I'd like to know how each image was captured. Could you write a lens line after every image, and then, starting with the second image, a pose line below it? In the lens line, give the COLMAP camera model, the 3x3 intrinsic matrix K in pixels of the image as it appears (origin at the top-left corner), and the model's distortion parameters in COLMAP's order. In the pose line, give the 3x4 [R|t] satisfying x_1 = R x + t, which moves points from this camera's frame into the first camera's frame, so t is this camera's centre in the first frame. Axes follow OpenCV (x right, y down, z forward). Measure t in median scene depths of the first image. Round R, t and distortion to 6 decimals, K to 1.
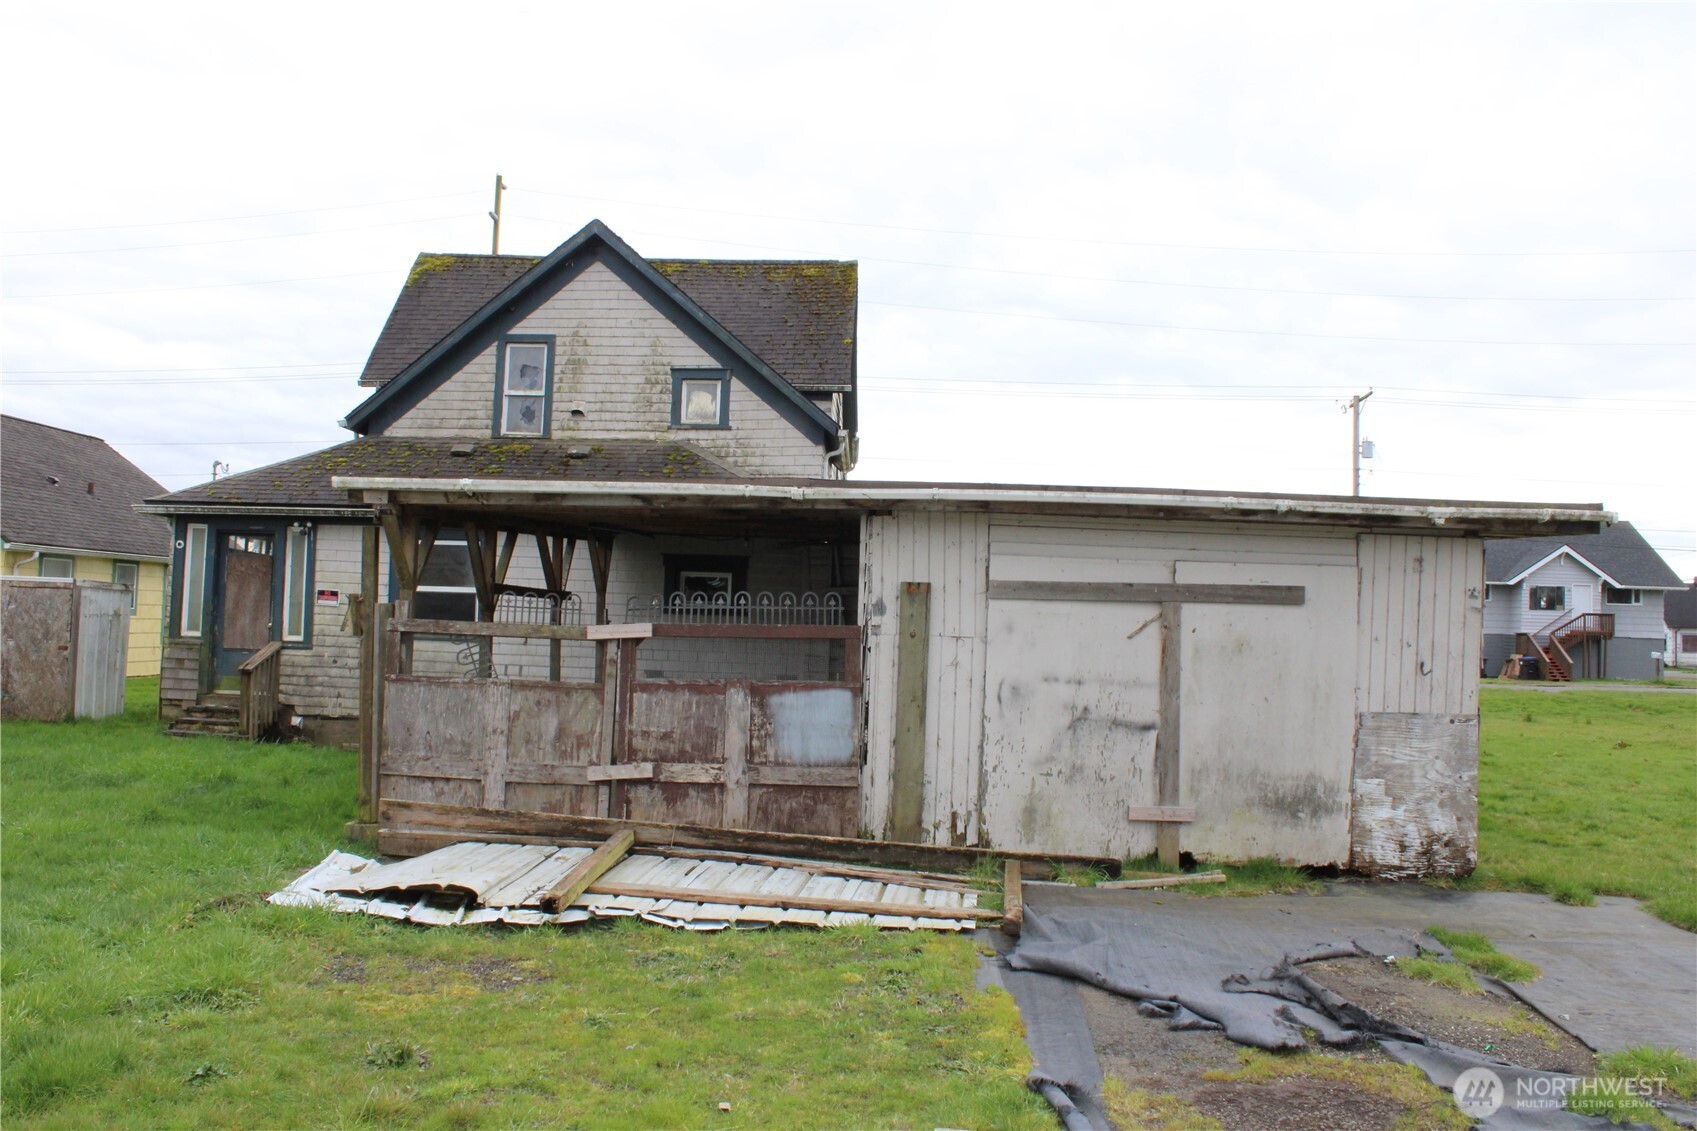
lens RADIAL K [[1402.9, 0, 840.0], [0, 1402.9, 565.7], [0, 0, 1]] dist [-0.173230, 0.156404]
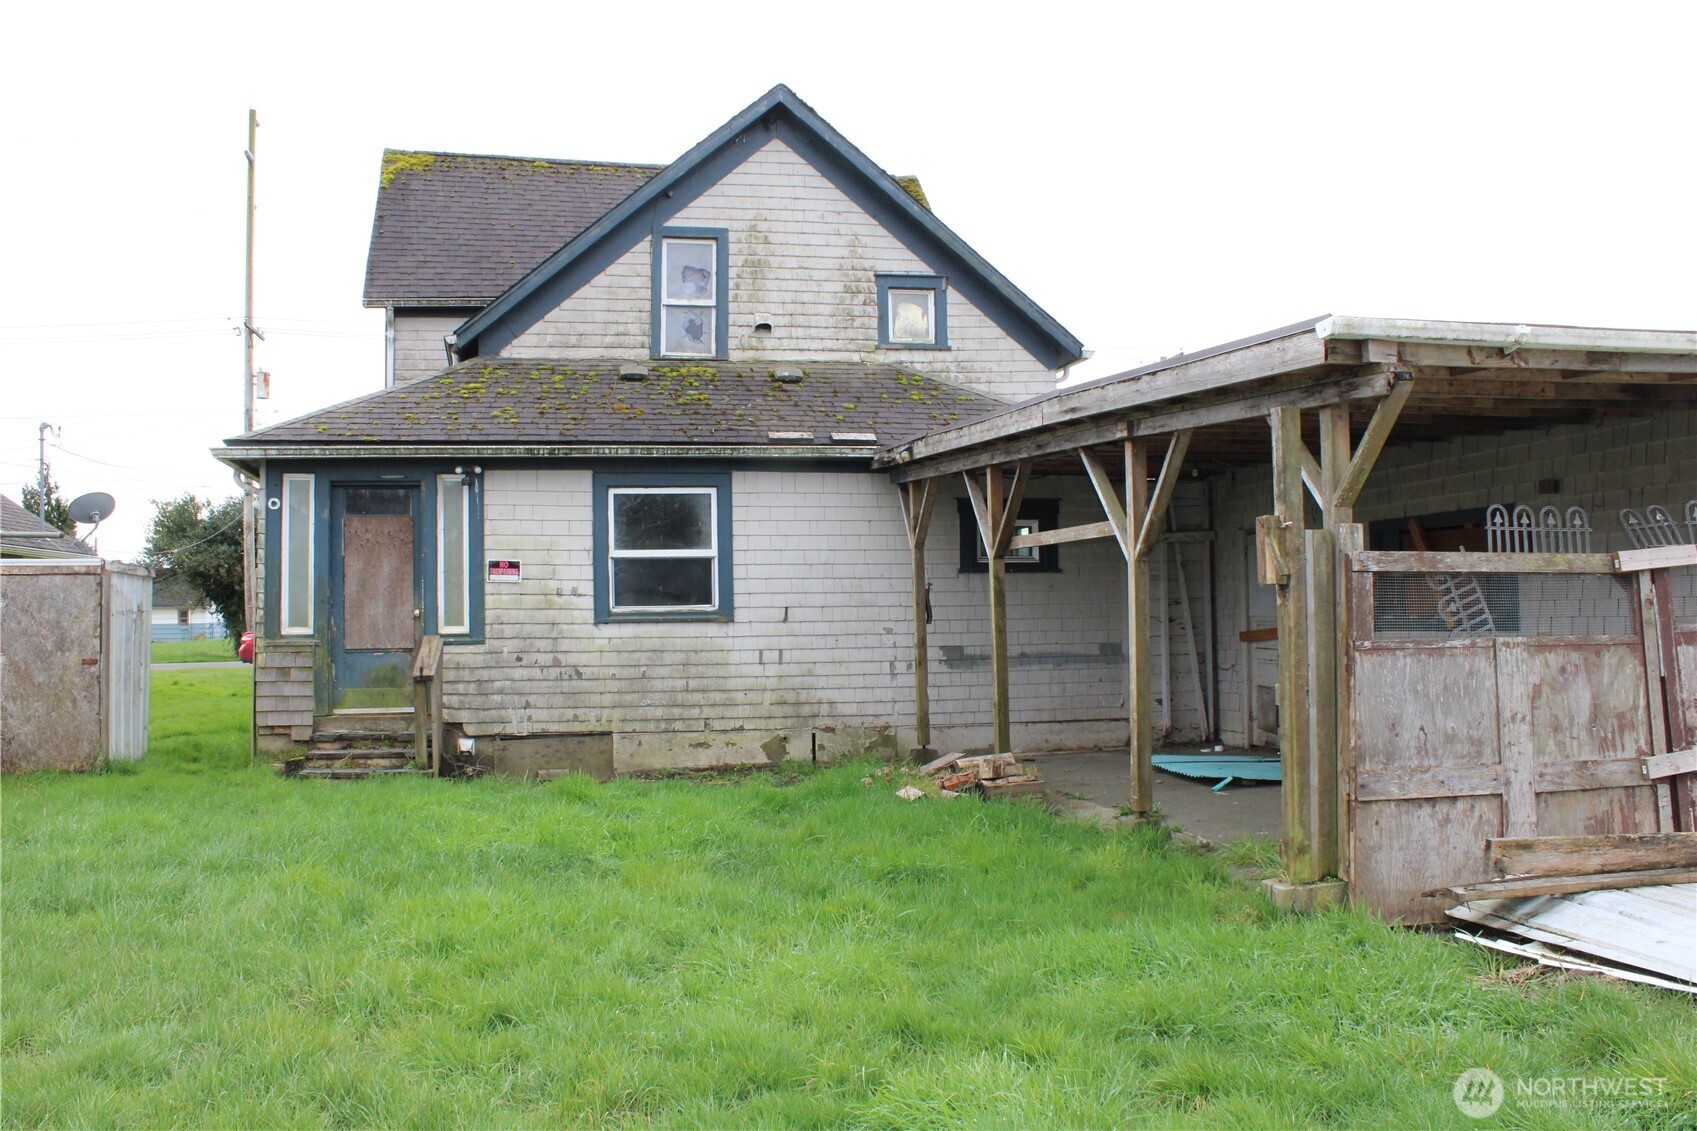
lens RADIAL K [[1402.9, 0, 840.0], [0, 1402.9, 565.7], [0, 0, 1]] dist [-0.173230, 0.156404]
pose [[0.967075, -0.036474, 0.251862, -0.366747], [0.033437, 0.999307, 0.016329, 0.013675], [-0.252283, -0.007370, 0.967625, 0.236595]]
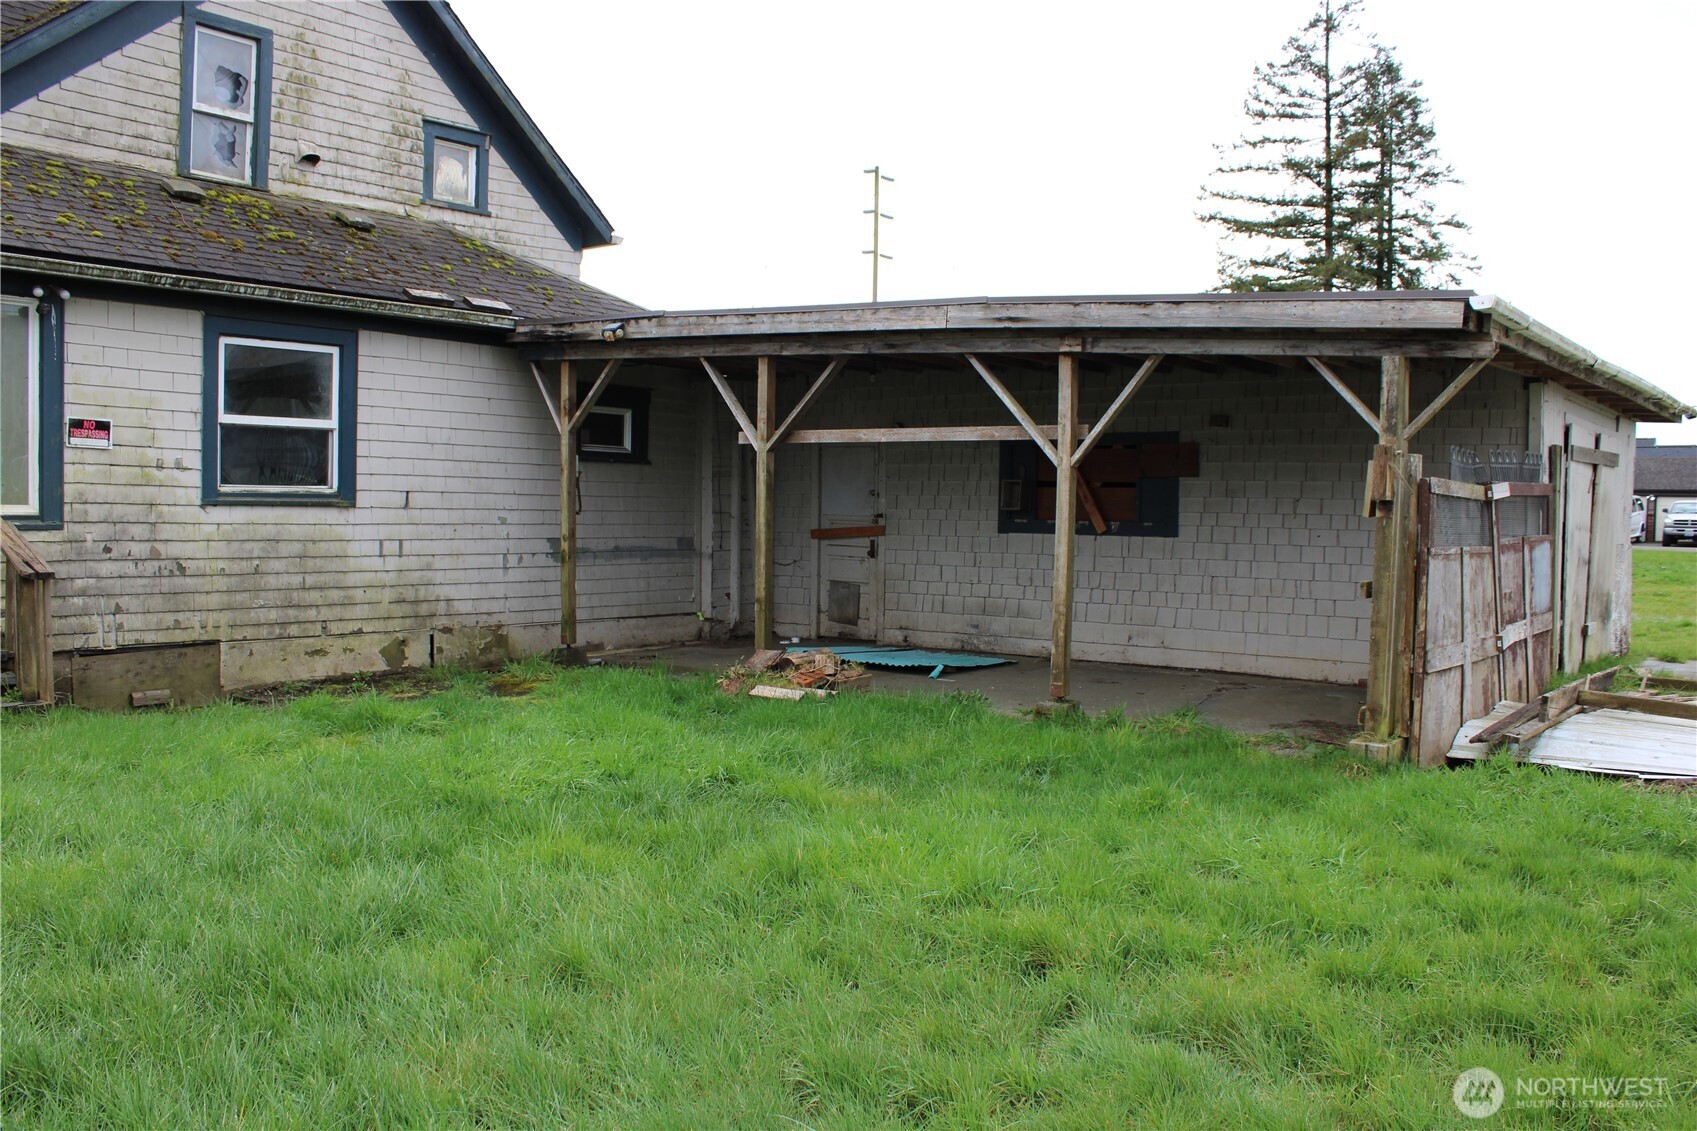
lens RADIAL K [[1402.9, 0, 840.0], [0, 1402.9, 565.7], [0, 0, 1]] dist [-0.173230, 0.156404]
pose [[0.586393, -0.054946, 0.808161, -0.601227], [-0.035286, 0.995017, 0.093254, 0.014421], [-0.809258, -0.083200, 0.581532, 0.422065]]
